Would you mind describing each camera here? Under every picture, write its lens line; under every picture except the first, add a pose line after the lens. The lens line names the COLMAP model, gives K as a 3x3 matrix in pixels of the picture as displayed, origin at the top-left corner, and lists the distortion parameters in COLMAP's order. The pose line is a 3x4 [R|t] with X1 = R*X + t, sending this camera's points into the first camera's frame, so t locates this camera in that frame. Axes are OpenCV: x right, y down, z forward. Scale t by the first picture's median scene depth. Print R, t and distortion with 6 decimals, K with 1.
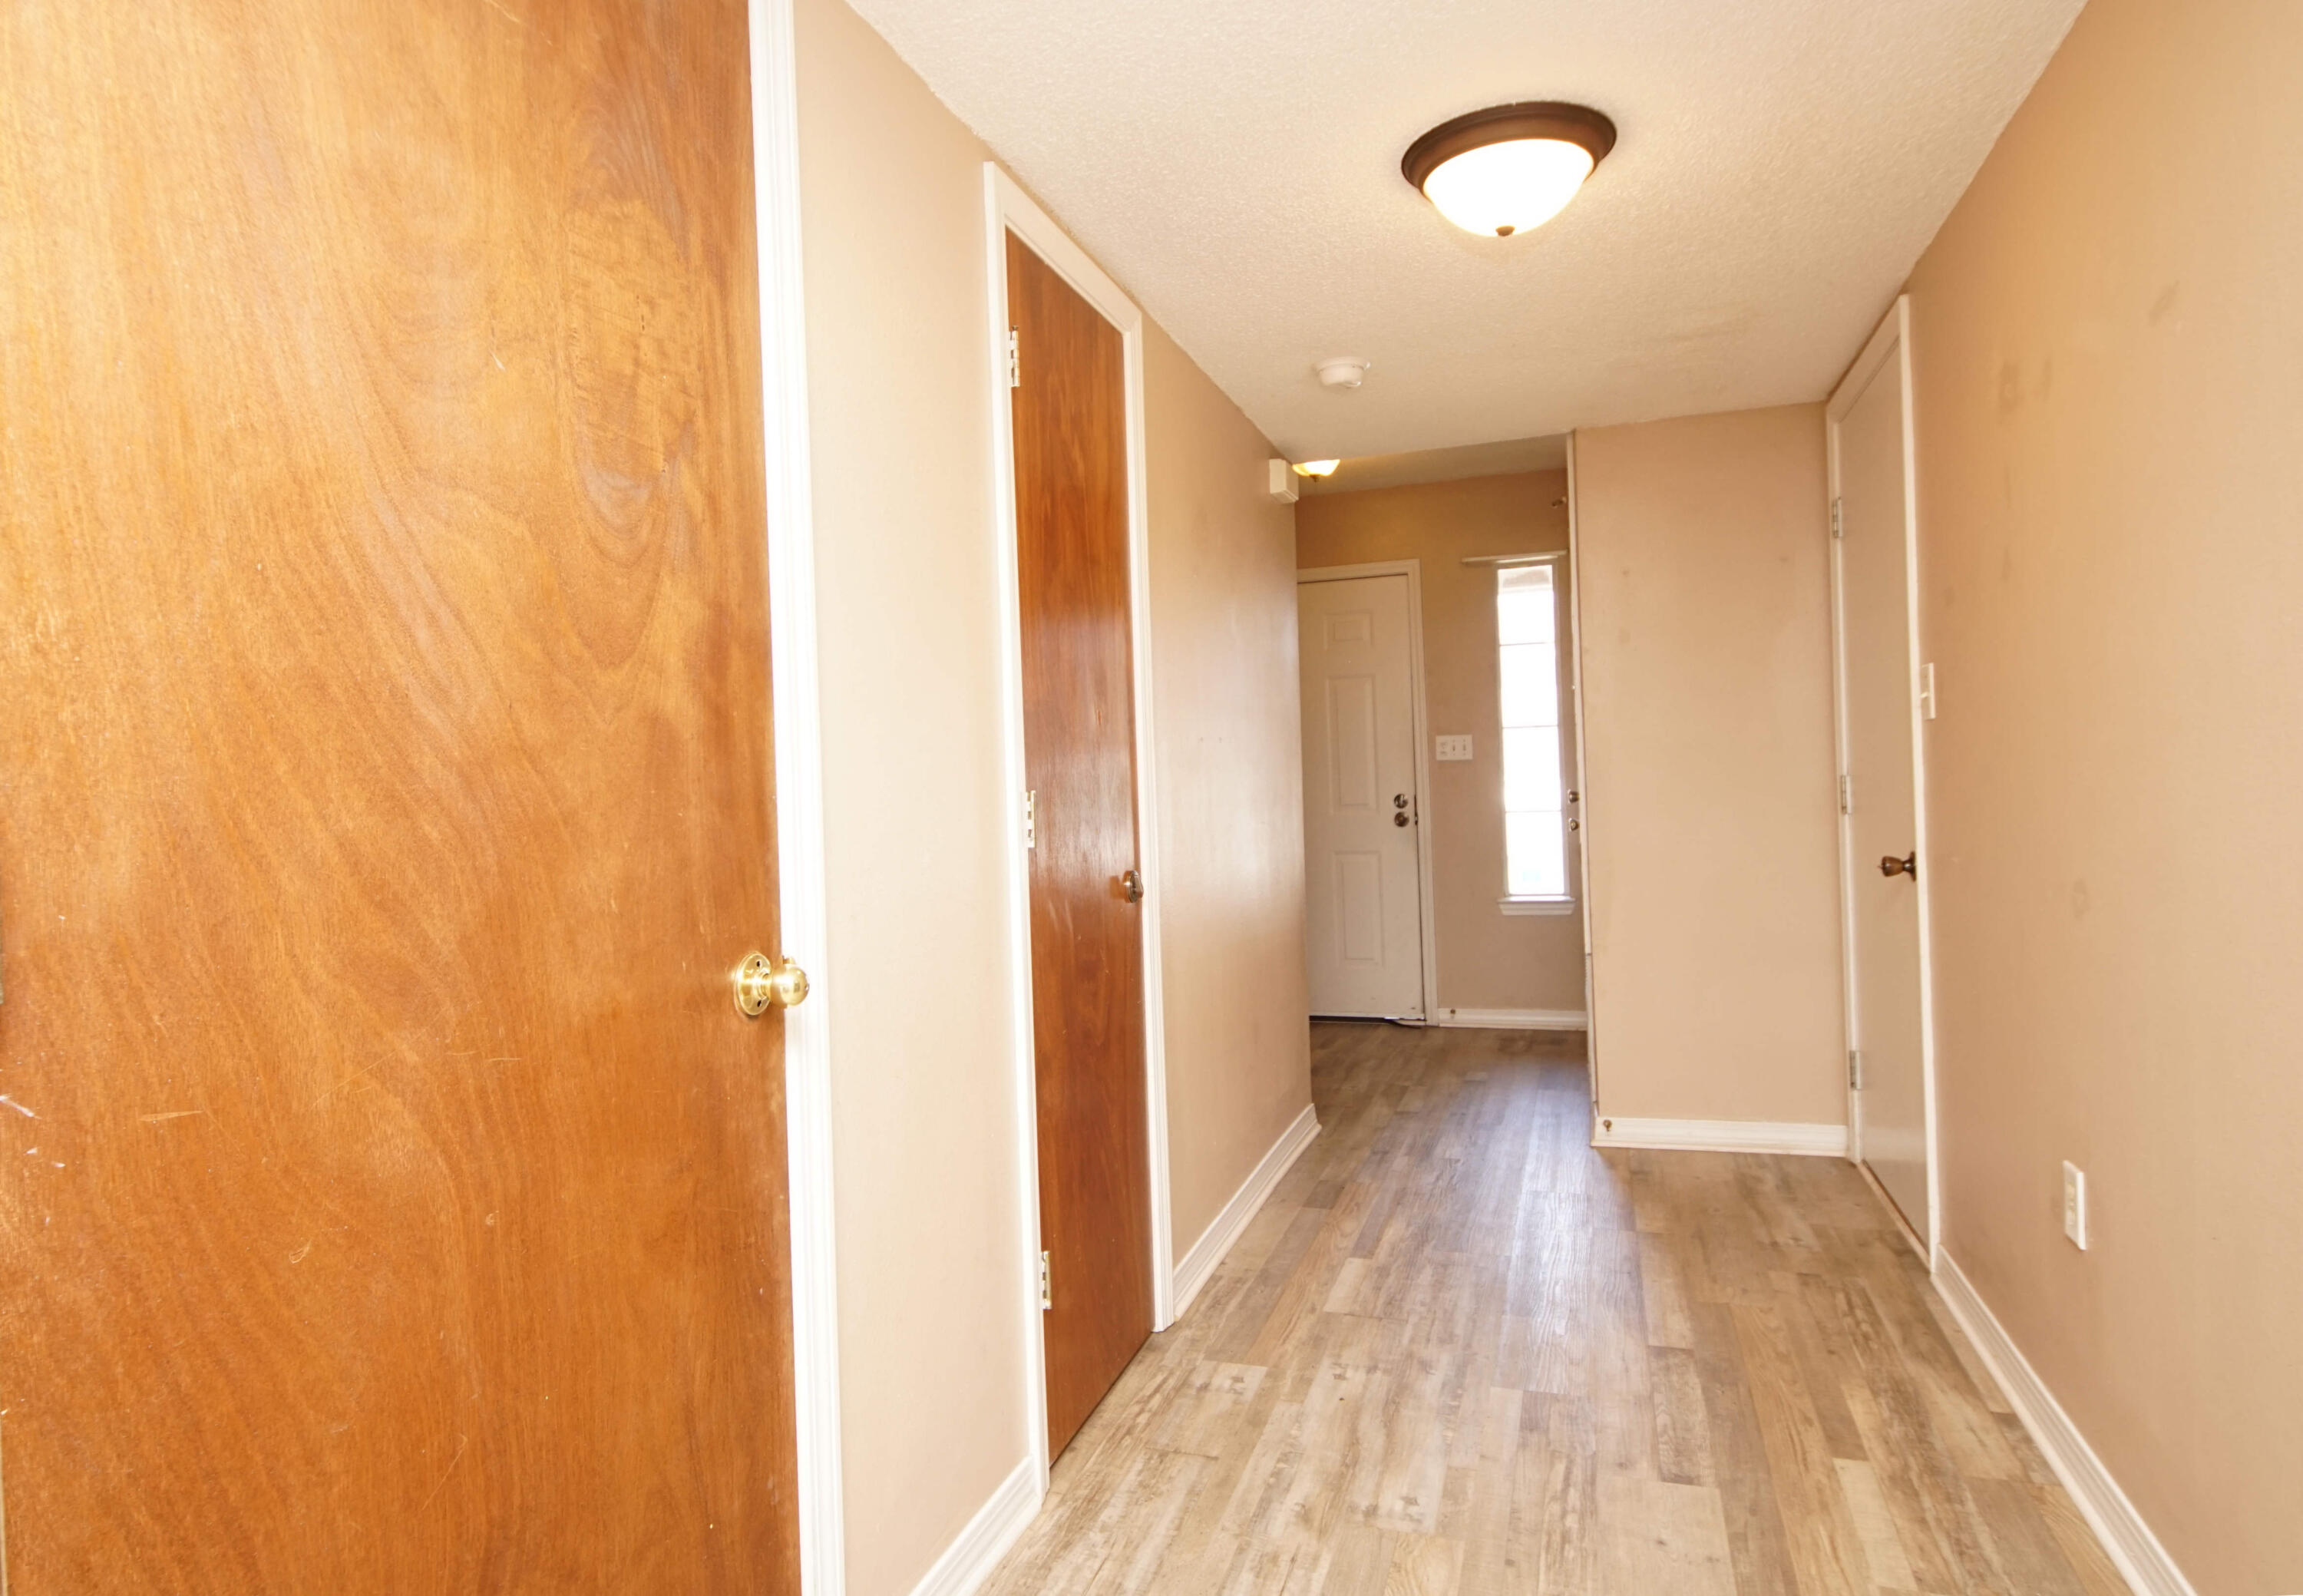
lens RADIAL K [[1312.6, 0, 1151.0], [0, 1312.6, 791.6], [0, 0, 1]] dist [0.026614, -0.024907]
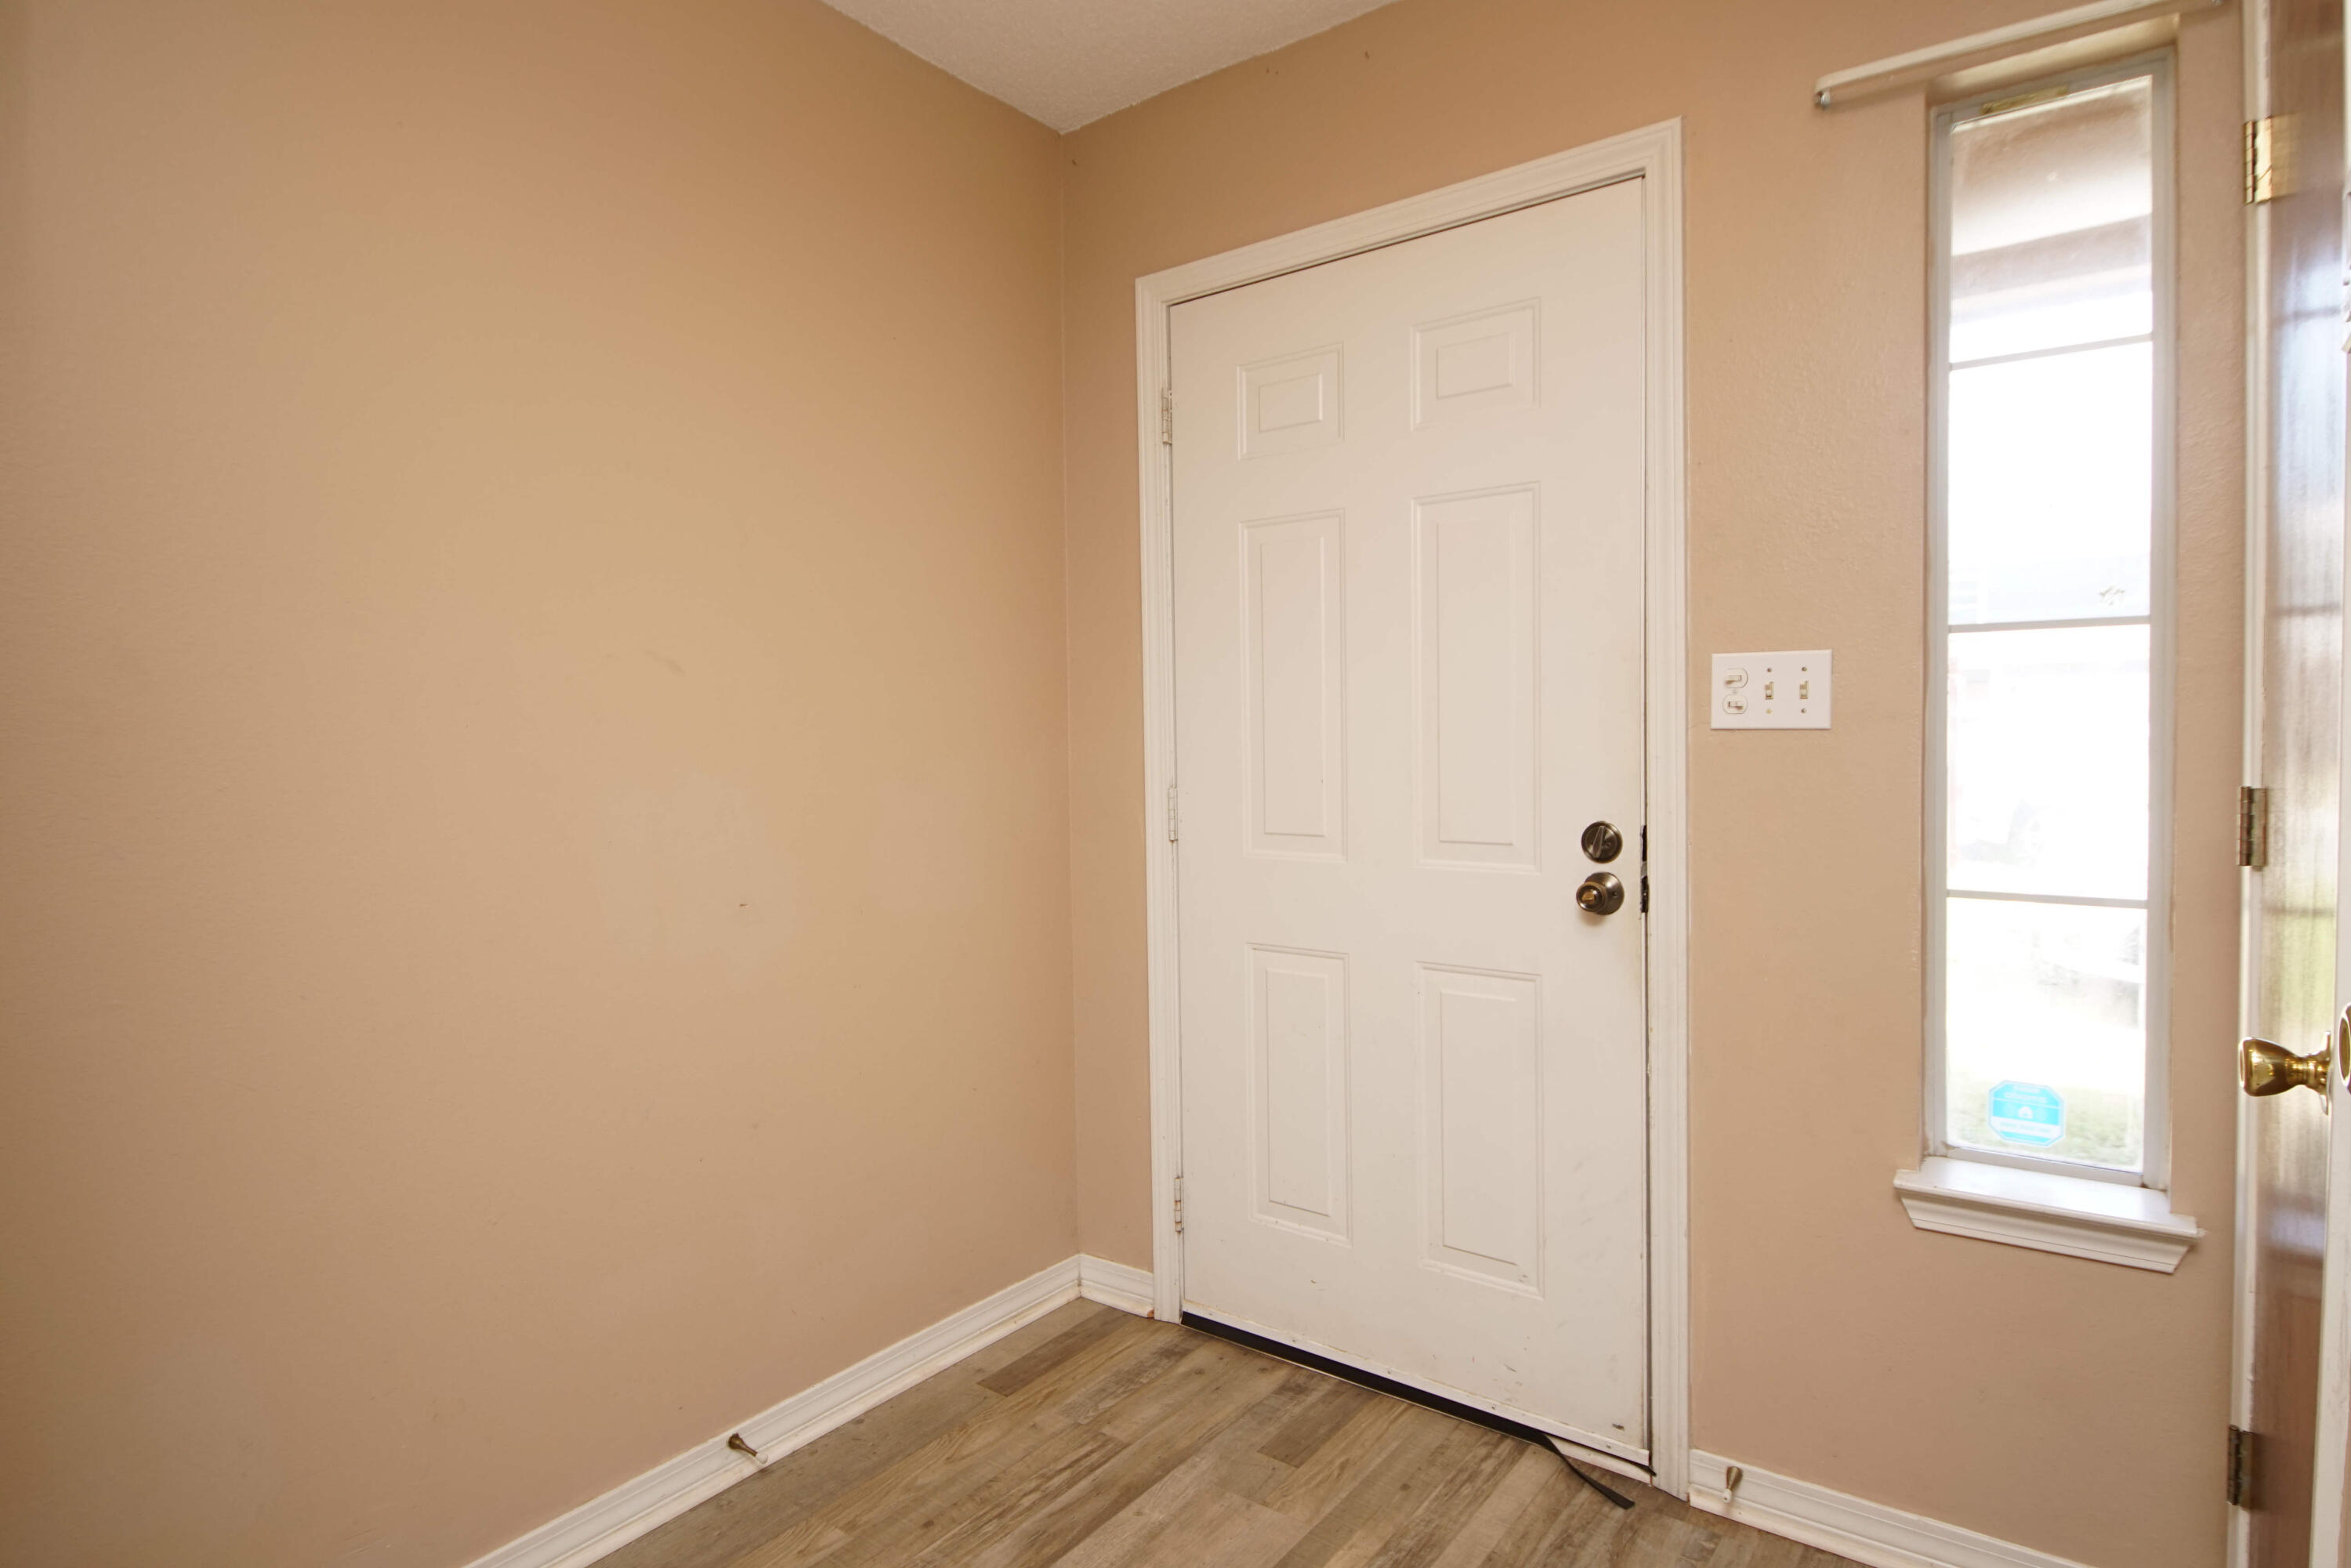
lens RADIAL K [[1262.7, 0, 1176.2], [0, 1262.7, 786.2], [0, 0, 1]] dist [0.019791, -0.017662]
pose [[0.950338, 0.036280, -0.309097, 0.187005], [-0.025928, 0.998959, 0.037532, -0.017451], [0.310137, -0.027653, 0.950289, 0.648636]]
